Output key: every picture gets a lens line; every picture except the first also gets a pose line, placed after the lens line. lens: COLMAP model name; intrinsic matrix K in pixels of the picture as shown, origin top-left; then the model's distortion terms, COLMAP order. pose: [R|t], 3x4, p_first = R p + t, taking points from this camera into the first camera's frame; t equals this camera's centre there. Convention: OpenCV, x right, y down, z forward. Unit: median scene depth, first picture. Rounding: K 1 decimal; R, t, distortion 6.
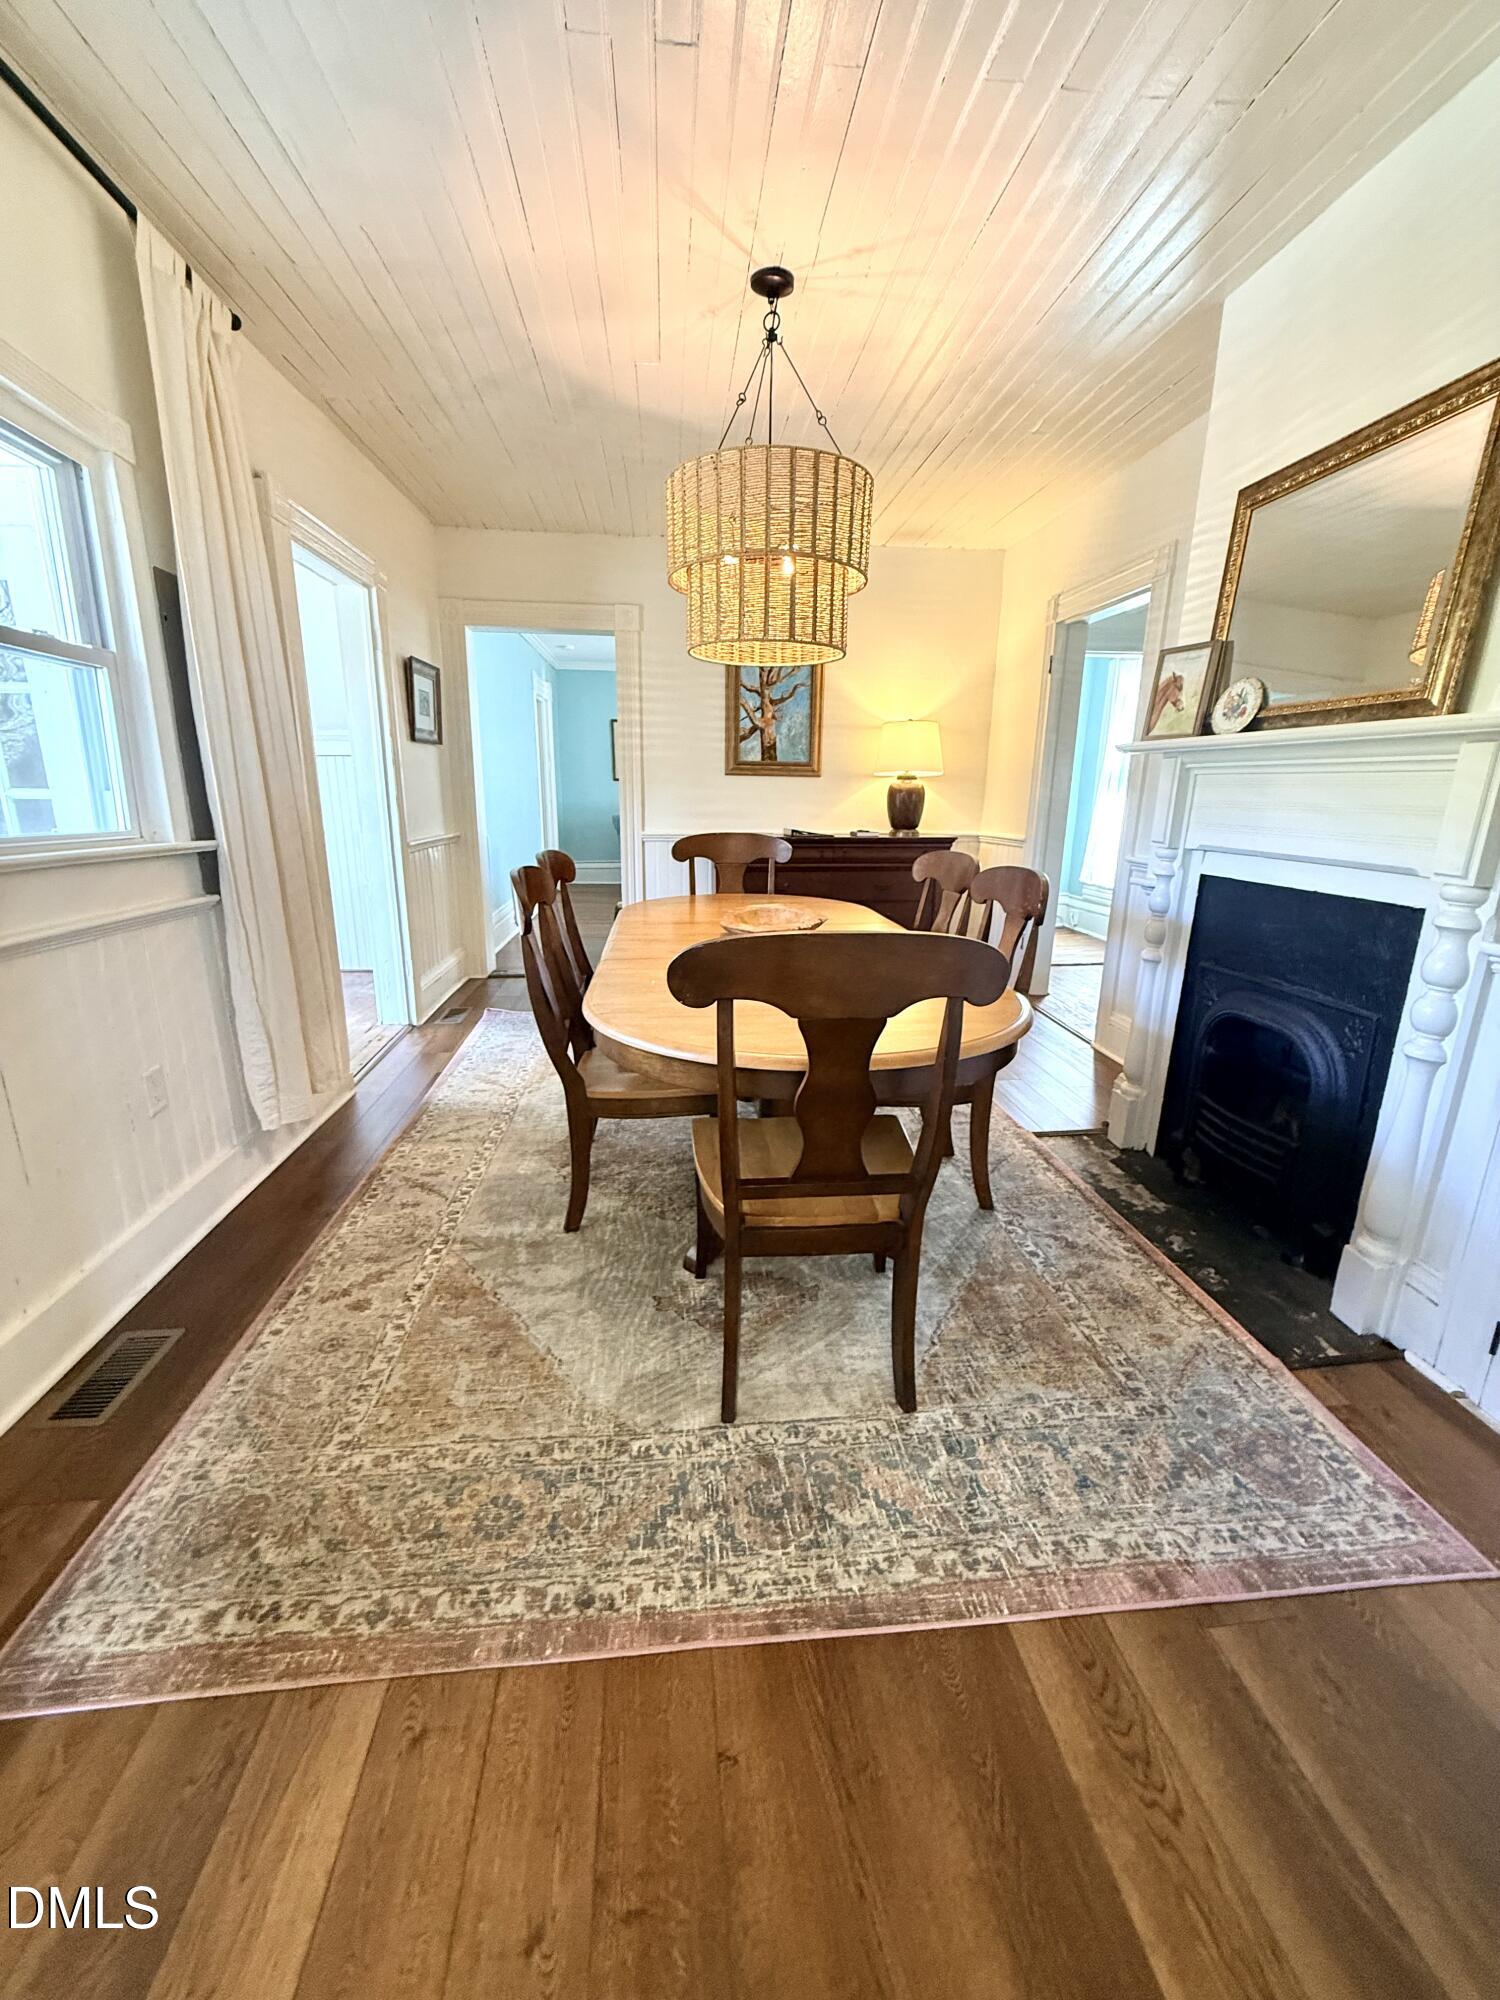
lens RADIAL K [[789.4, 0, 755.0], [0, 789.4, 996.3], [0, 0, 1]] dist [-0.000357, -0.000006]
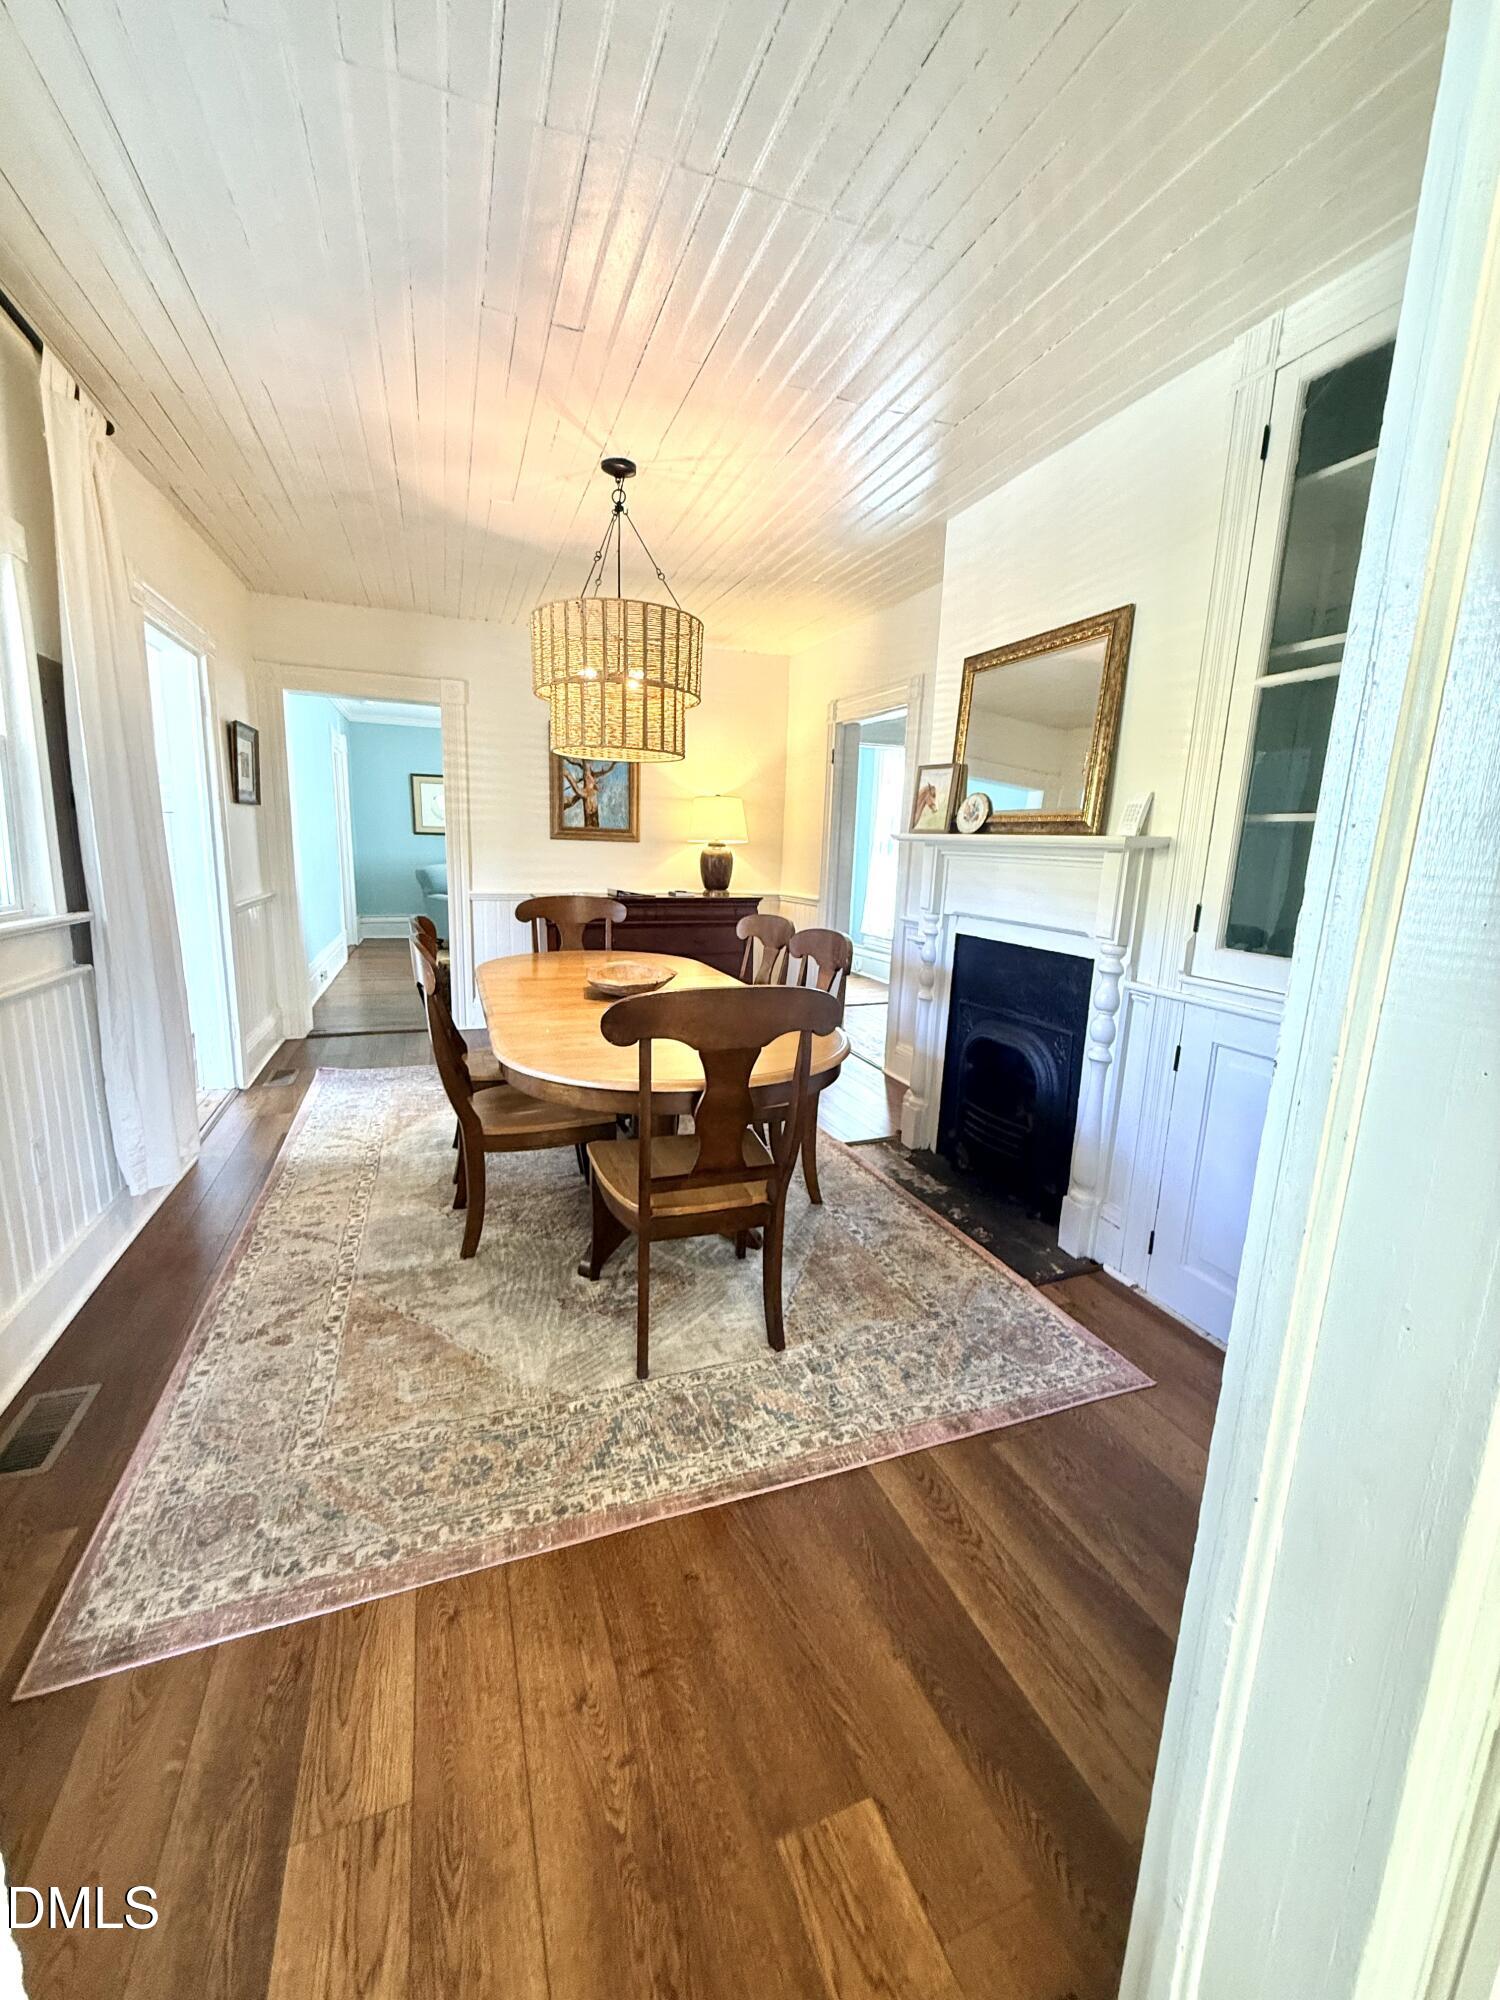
lens RADIAL K [[789.4, 0, 753.8], [0, 789.4, 996.9], [0, 0, 1]] dist [-0.000357, -0.000006]
pose [[0.966169, -0.030701, 0.256075, -0.141532], [0.045685, 0.997561, -0.052769, 0.008095], [-0.253831, 0.062683, 0.965215, -0.248981]]
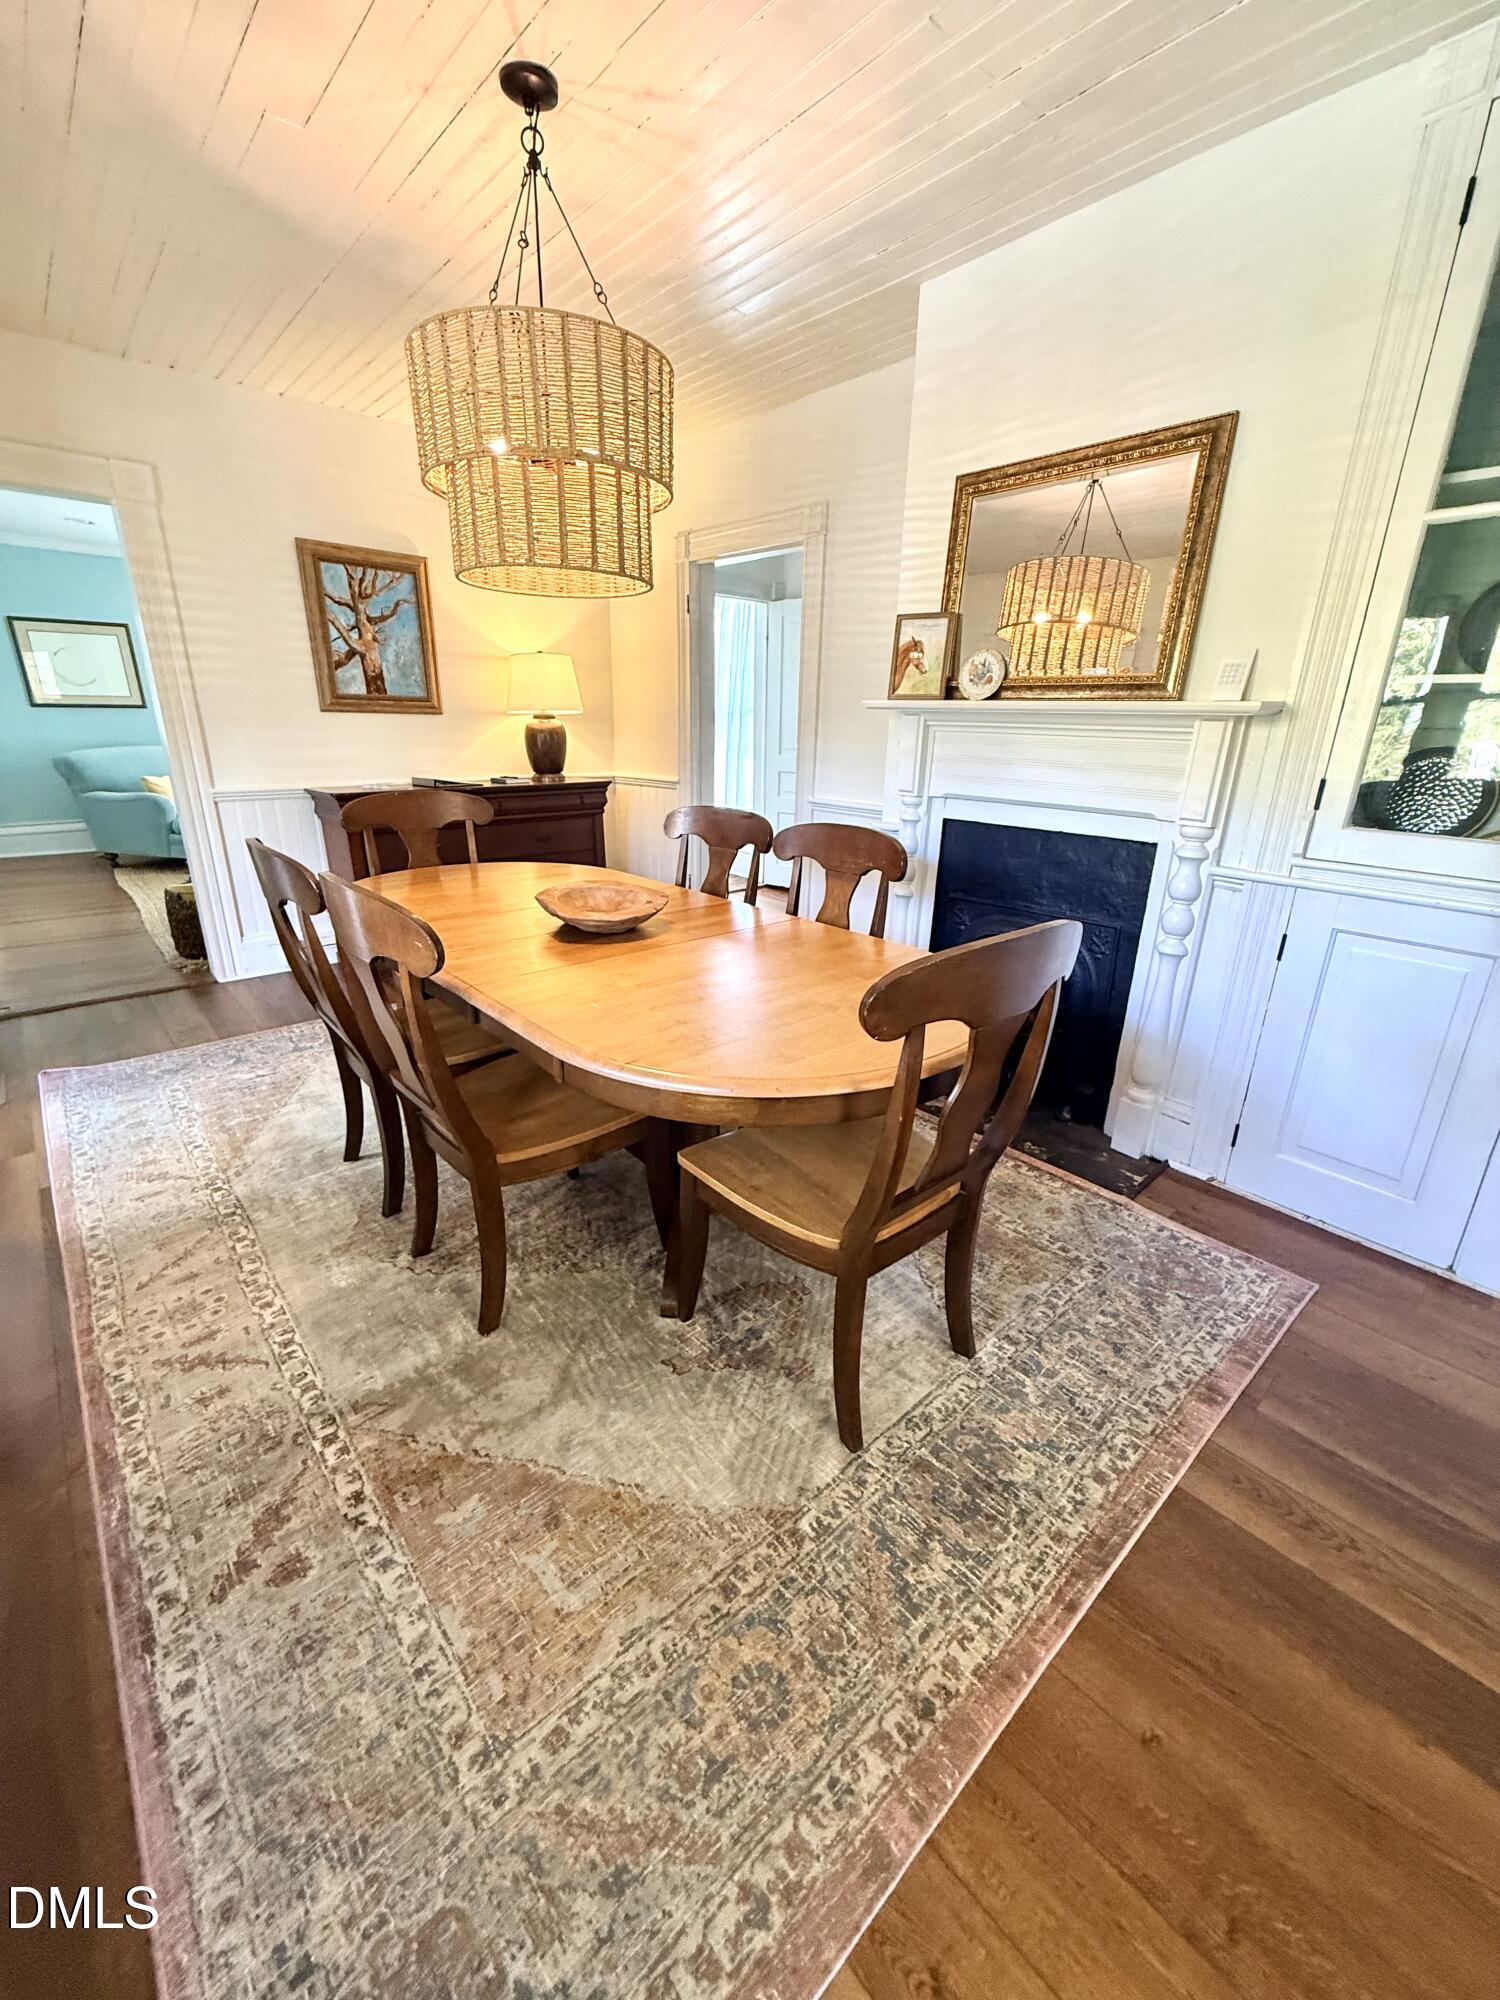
lens RADIAL K [[789.4, 0, 749.4], [0, 789.4, 994.8], [0, 0, 1]] dist [-0.000357, -0.000006]
pose [[0.813927, -0.187489, 0.549883, -0.477167], [0.138335, 0.981816, 0.130001, -0.120835], [-0.564258, -0.029743, 0.825063, 0.258317]]
